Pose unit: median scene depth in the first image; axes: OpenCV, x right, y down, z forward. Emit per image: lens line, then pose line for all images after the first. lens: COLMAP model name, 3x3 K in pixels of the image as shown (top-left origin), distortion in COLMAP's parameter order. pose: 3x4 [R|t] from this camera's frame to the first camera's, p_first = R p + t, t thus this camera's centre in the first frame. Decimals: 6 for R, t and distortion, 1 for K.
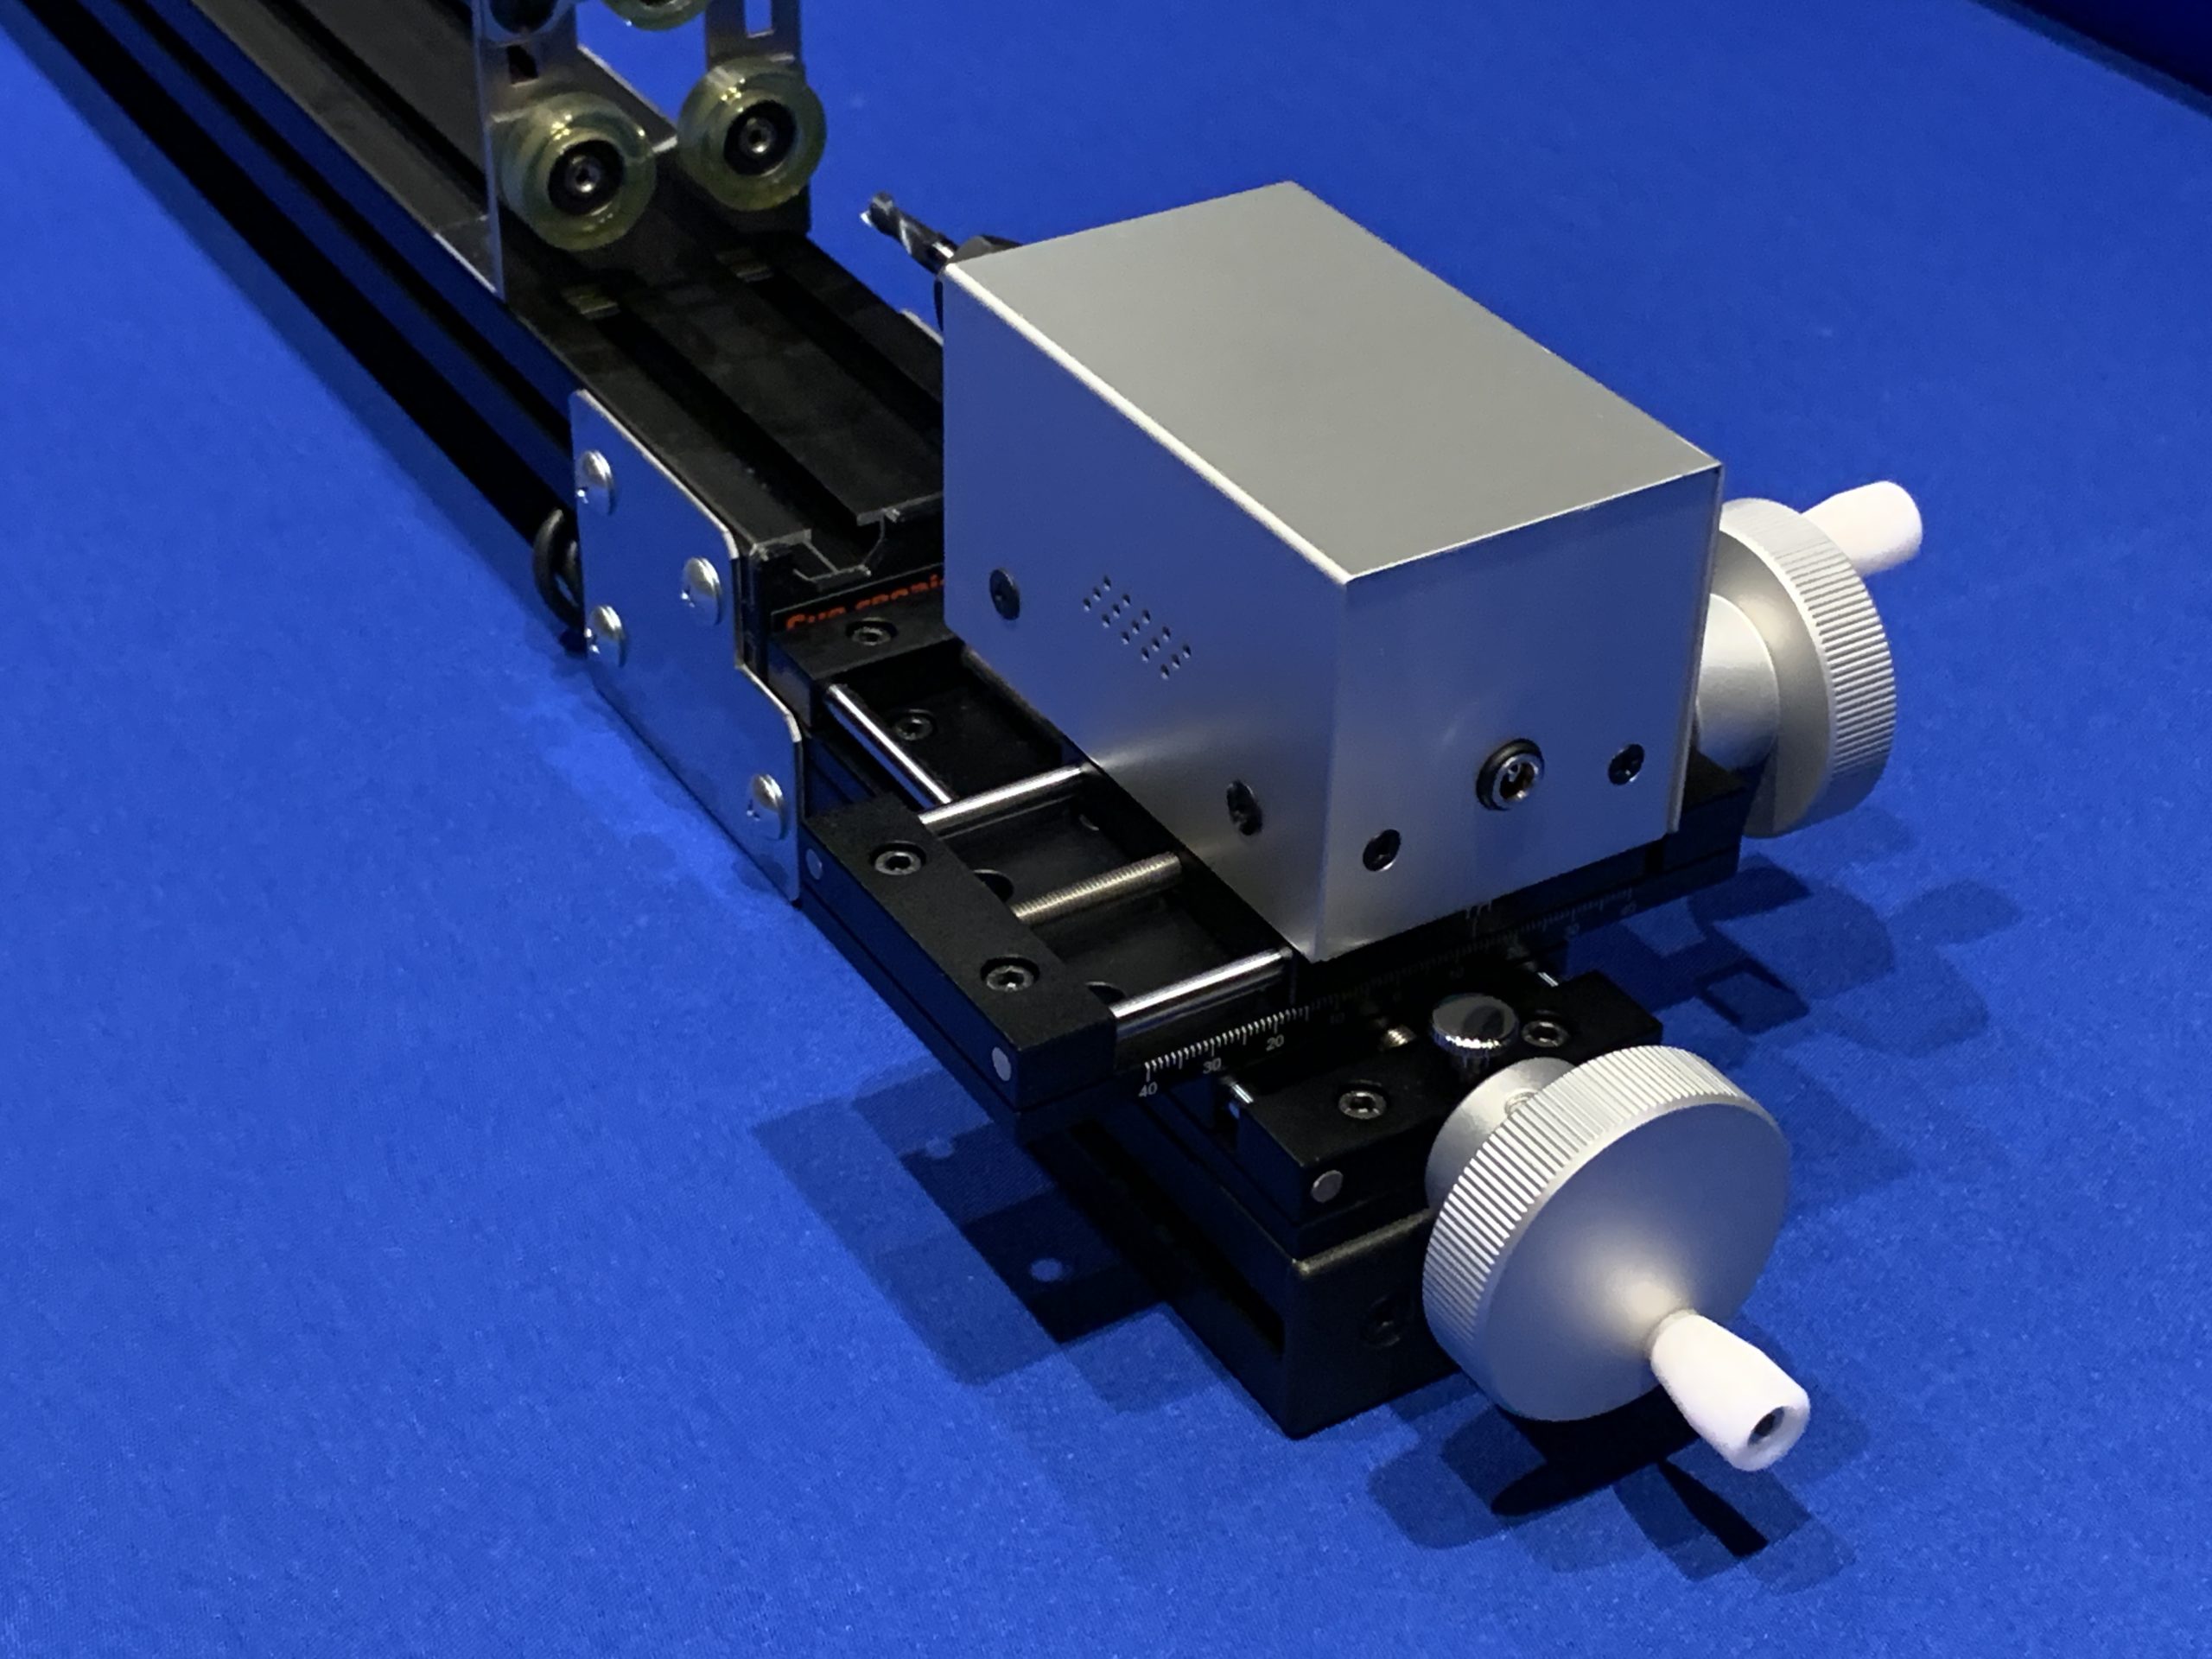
lens RADIAL K [[3537.5, 0, 1103.0], [0, 3537.5, 832.2], [0, 0, 1]] dist [0.127450, 0.000000]
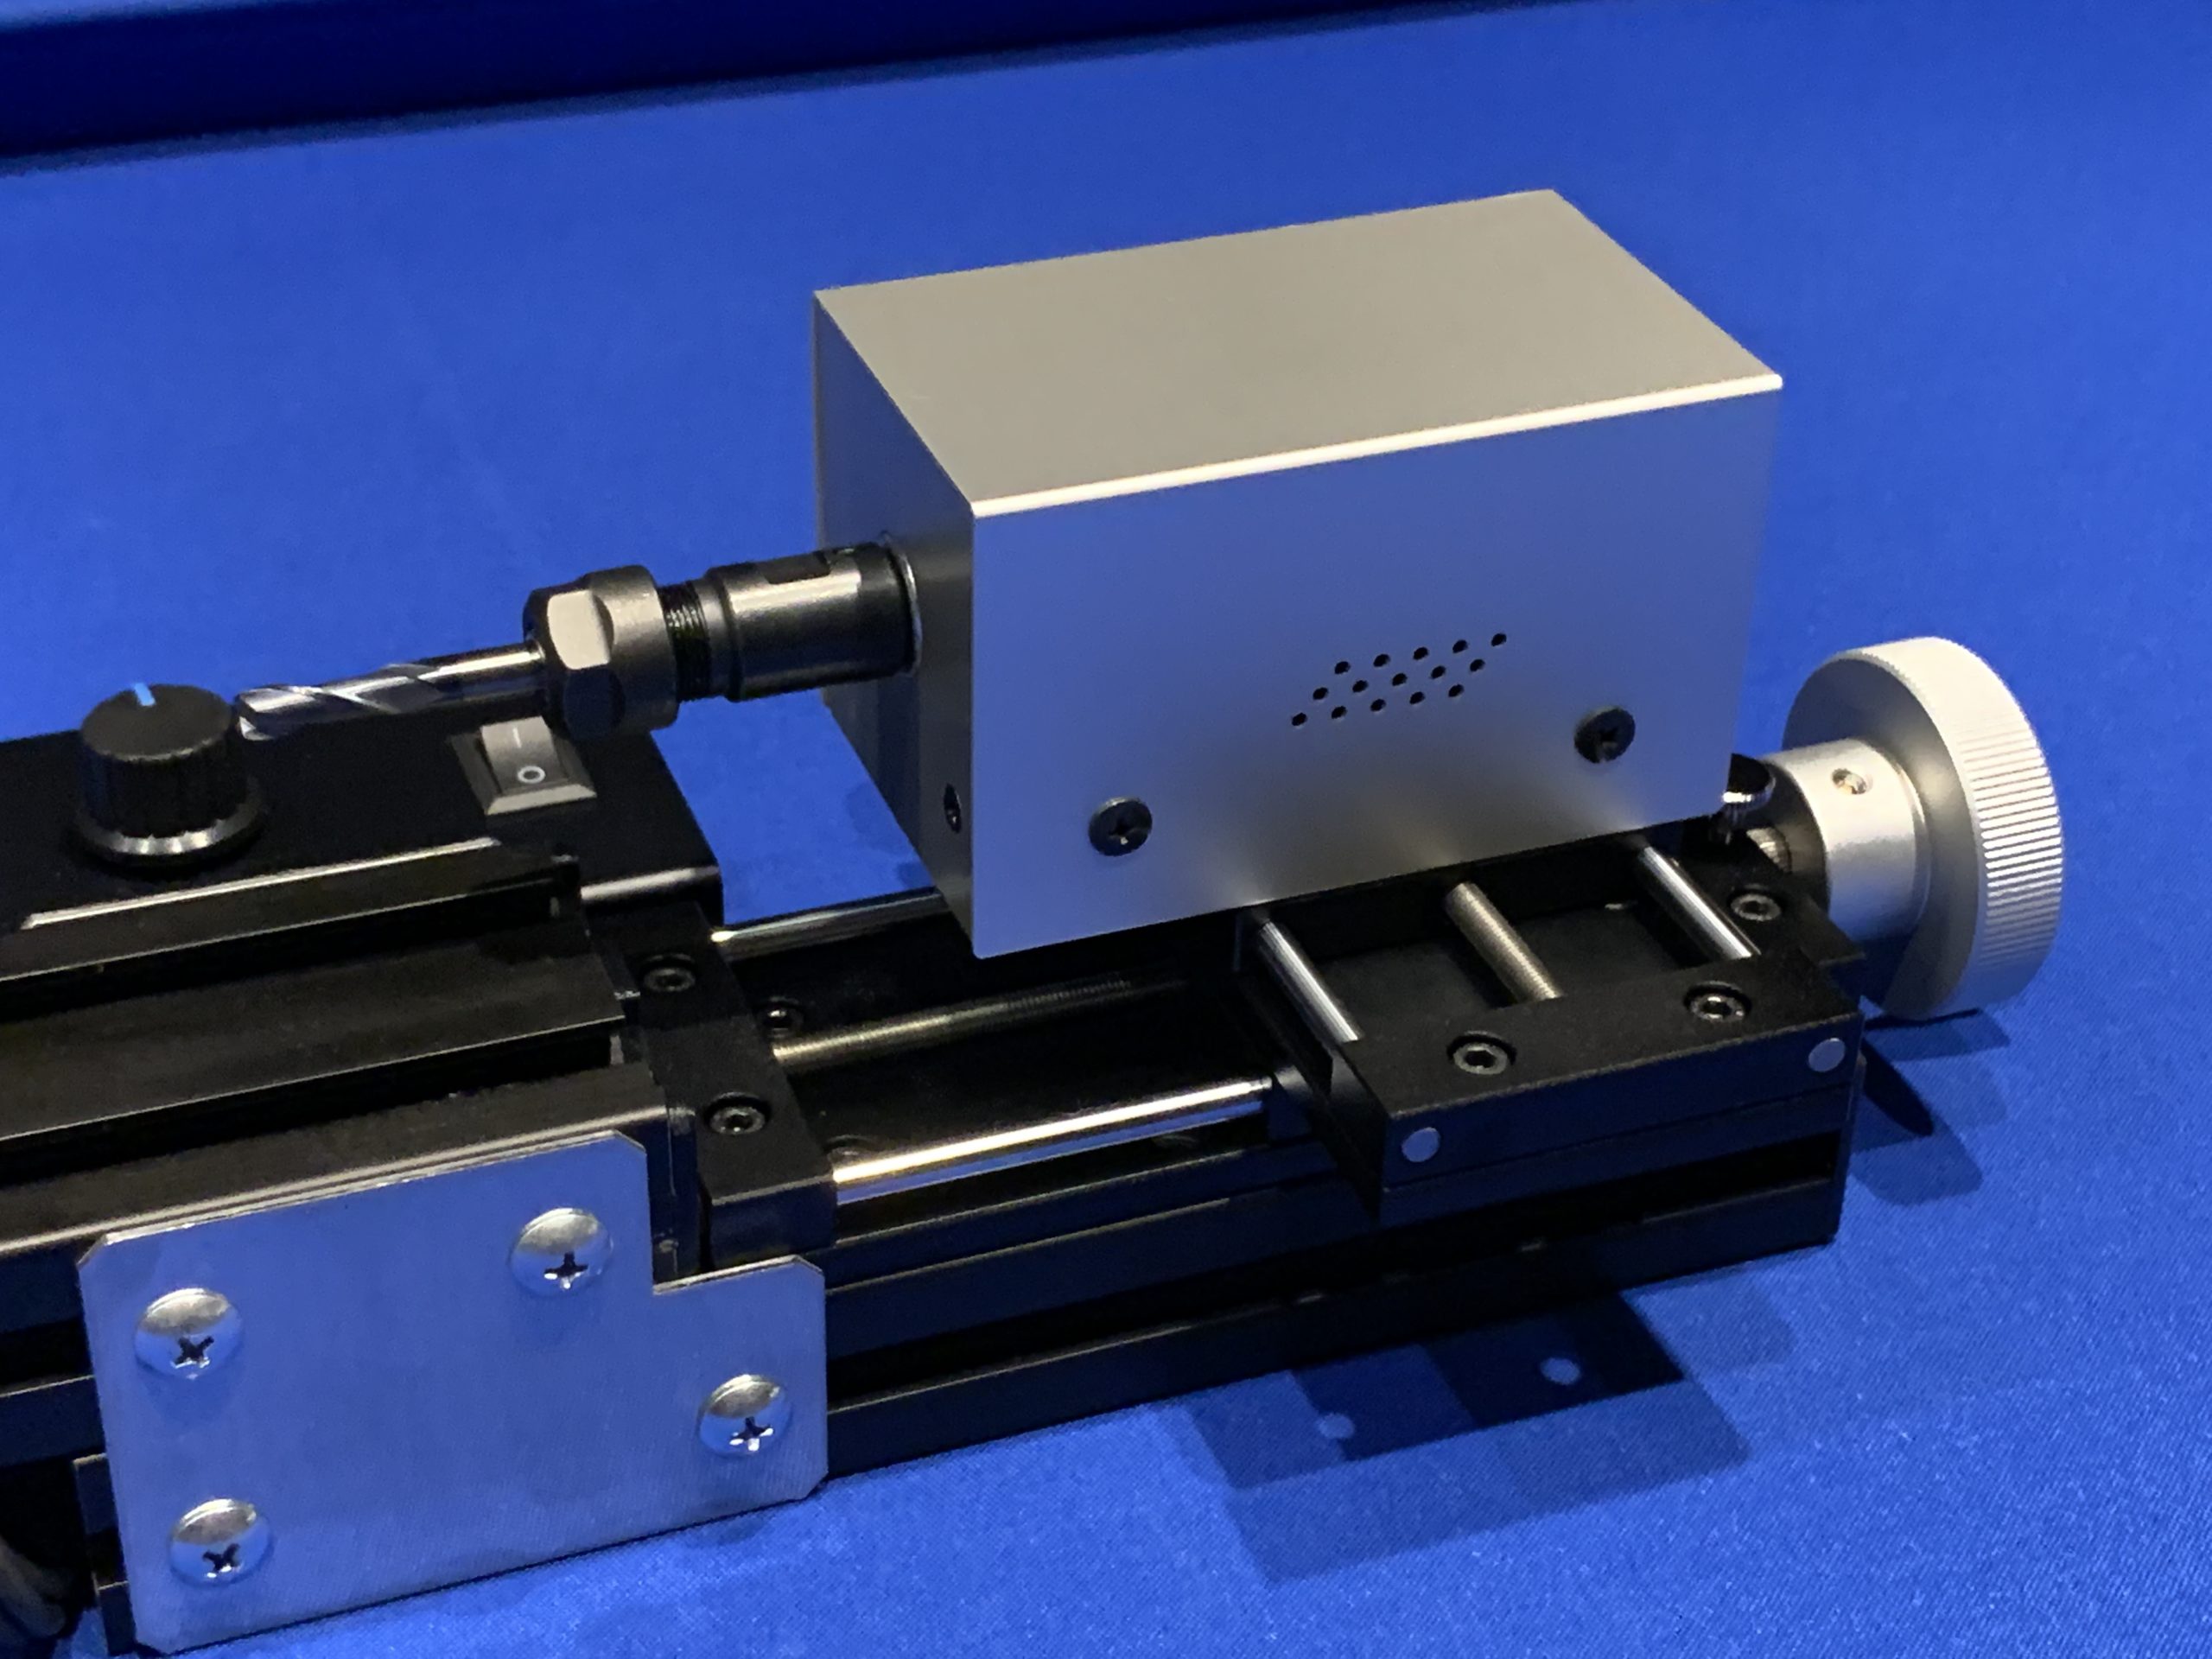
lens RADIAL K [[3537.5, 0, 1103.7], [0, 3537.5, 826.3], [0, 0, 1]] dist [0.127450, 0.000000]
pose [[0.184751, -0.542507, 0.819484, -0.684266], [0.545972, 0.749986, 0.373410, -0.368290], [-0.817179, 0.378427, 0.434755, 0.654095]]
